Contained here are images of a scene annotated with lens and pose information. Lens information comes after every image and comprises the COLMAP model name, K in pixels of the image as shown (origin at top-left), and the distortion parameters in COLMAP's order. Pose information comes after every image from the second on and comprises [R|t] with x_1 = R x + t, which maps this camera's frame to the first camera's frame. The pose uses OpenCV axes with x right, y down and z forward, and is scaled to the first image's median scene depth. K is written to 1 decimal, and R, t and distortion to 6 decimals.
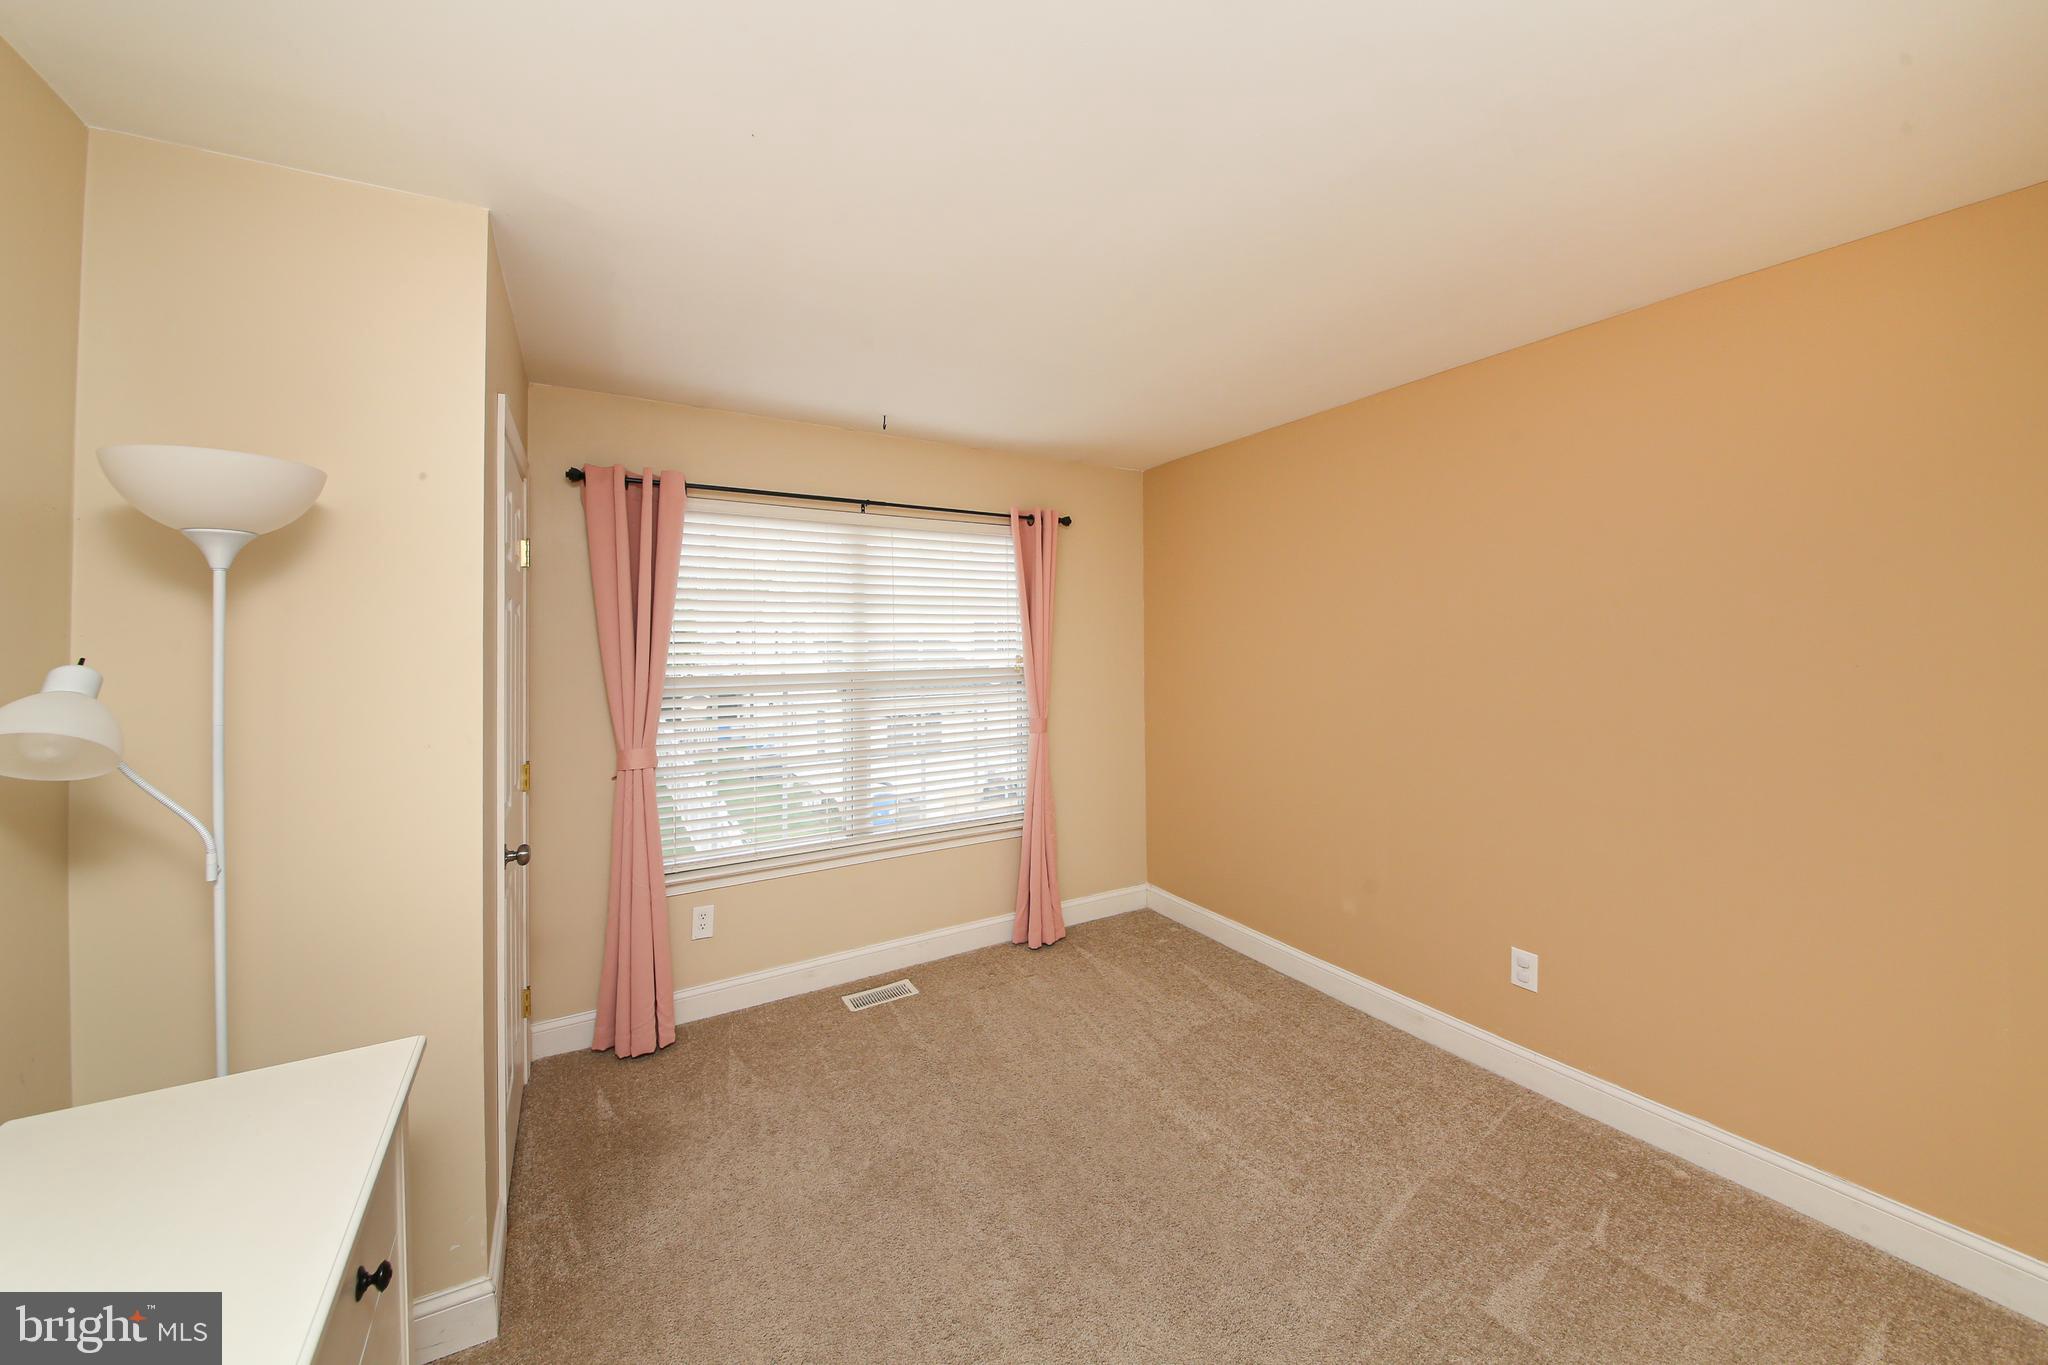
lens RADIAL K [[676.8, 0, 1022.6], [0, 676.8, 642.4], [0, 0, 1]] dist [-0.000244, -0.000014]
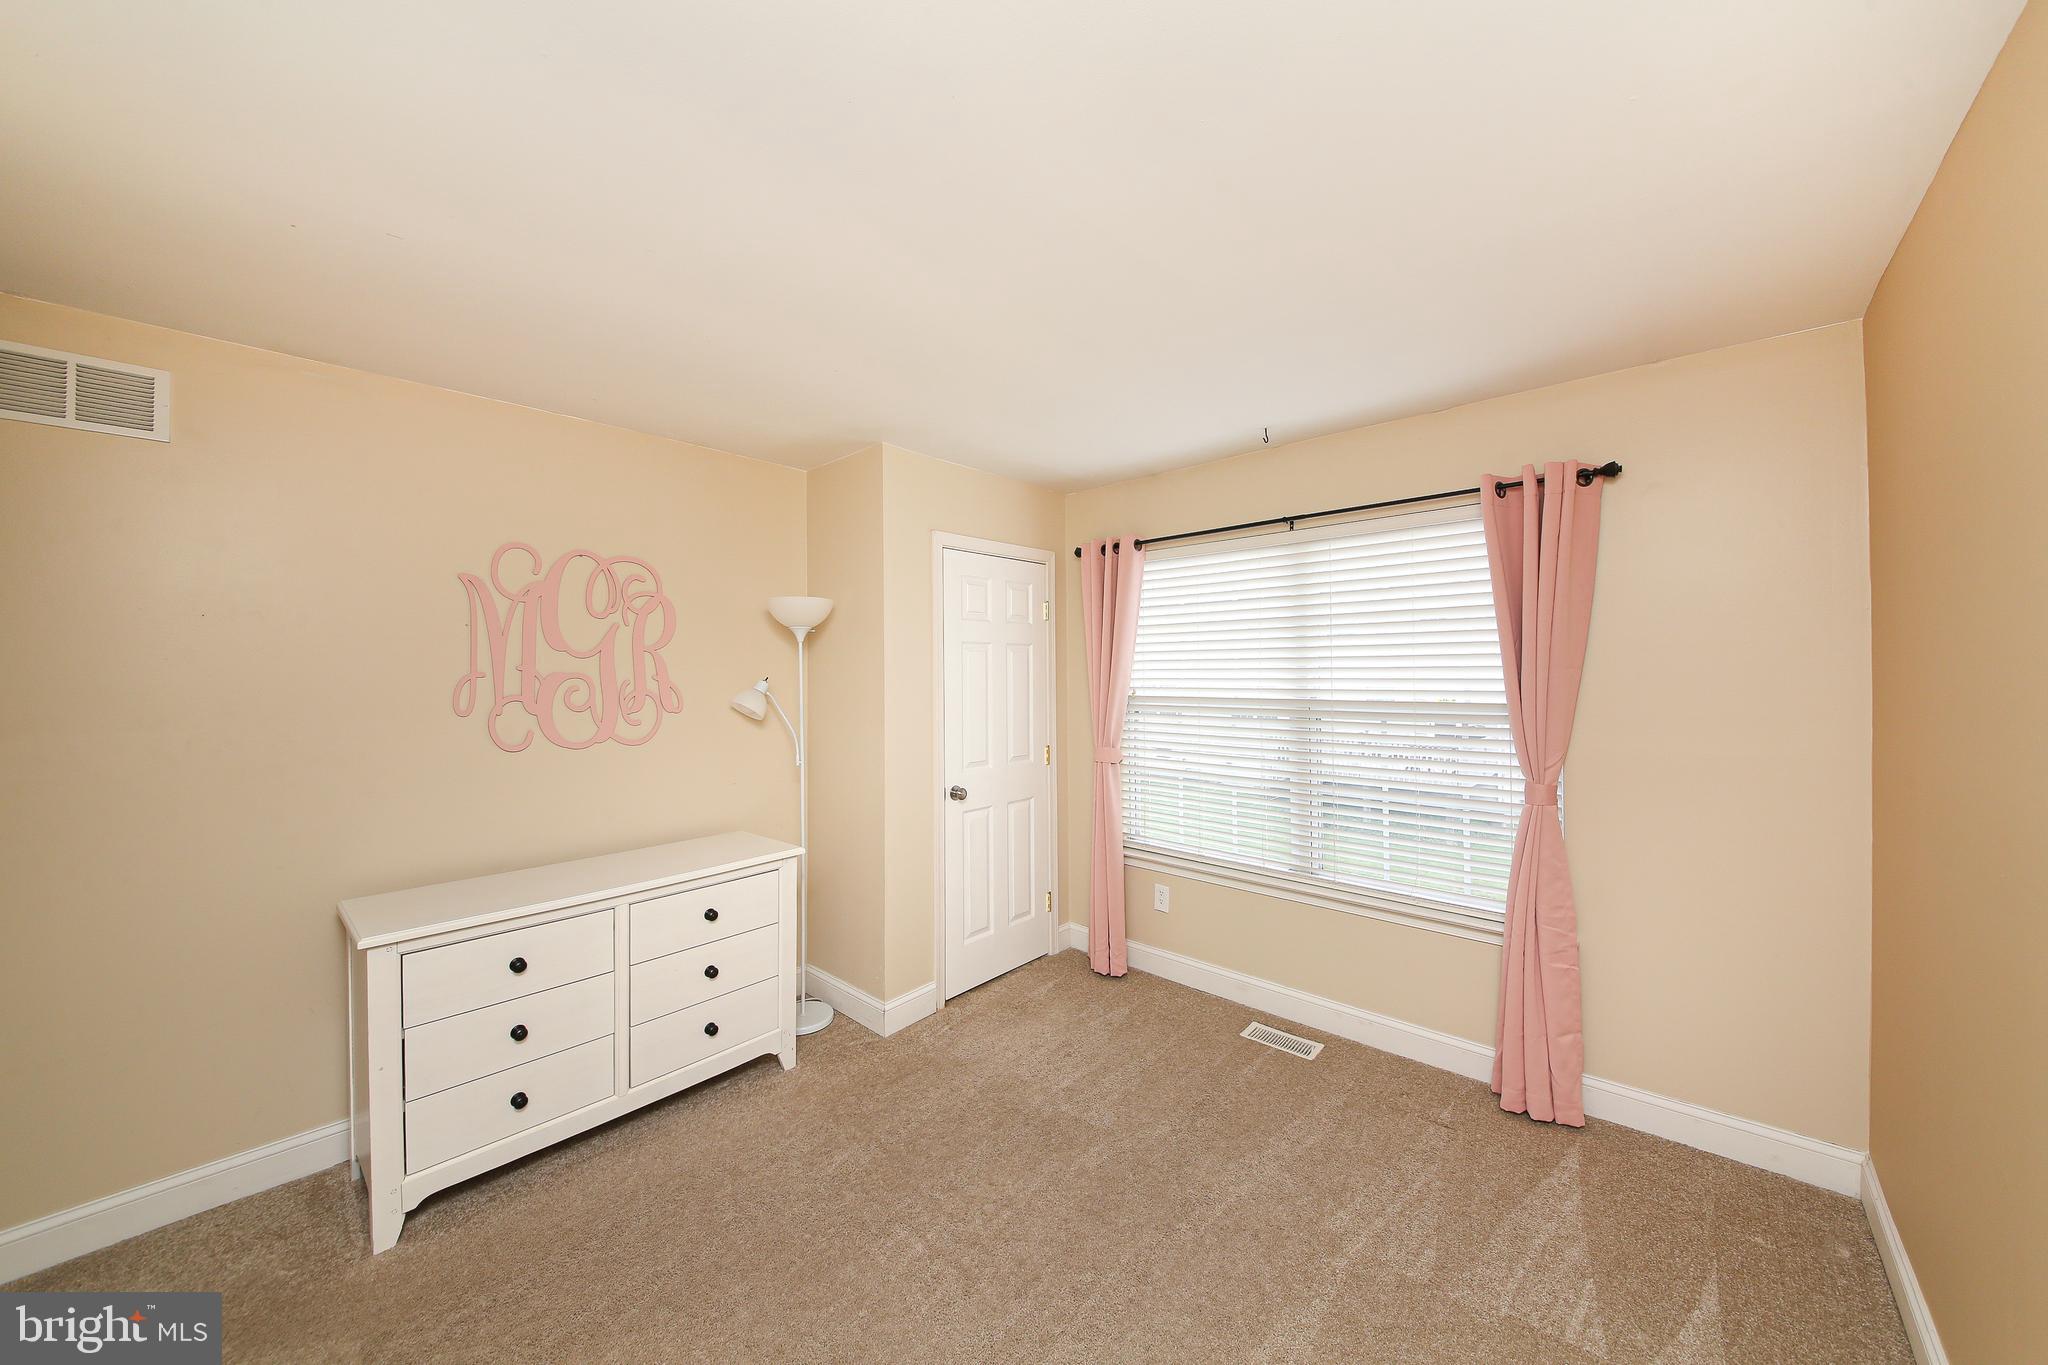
lens RADIAL K [[712.2, 0, 1024.0], [0, 712.2, 682.5], [0, 0, 1]] dist [-0.000071, -0.000018]
pose [[0.320362, 0.023975, -0.946992, 0.569734], [0.002717, 0.999652, 0.026228, -0.006054], [0.947291, -0.010976, 0.320186, 0.318574]]
